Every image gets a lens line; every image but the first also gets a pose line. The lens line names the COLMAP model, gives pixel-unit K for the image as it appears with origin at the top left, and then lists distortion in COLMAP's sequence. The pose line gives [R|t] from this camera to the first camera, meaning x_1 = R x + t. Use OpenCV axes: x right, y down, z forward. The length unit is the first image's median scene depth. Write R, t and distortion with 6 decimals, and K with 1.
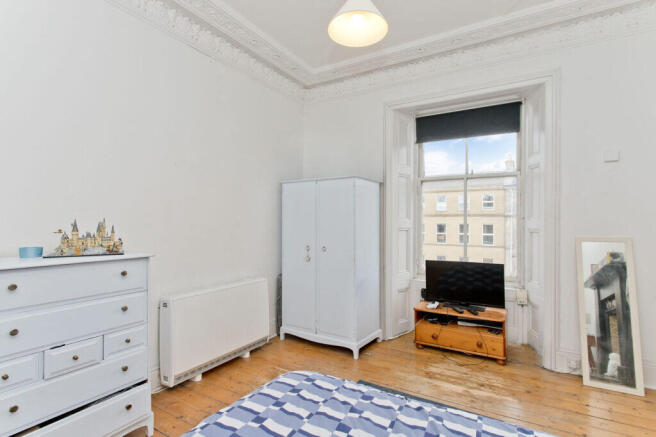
lens RADIAL K [[315.7, 0, 330.9], [0, 315.7, 221.1], [0, 0, 1]] dist [0.001327, -0.000069]
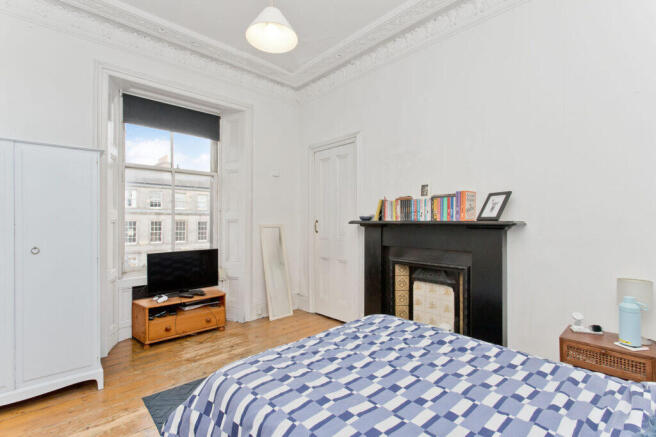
lens RADIAL K [[315.7, 0, 329.4], [0, 315.7, 221.9], [0, 0, 1]] dist [0.001327, -0.000069]
pose [[0.290434, -0.006433, 0.956873, -0.459488], [-0.002396, 0.999969, 0.007450, 0.023135], [-0.956892, -0.004457, 0.290409, 0.231361]]
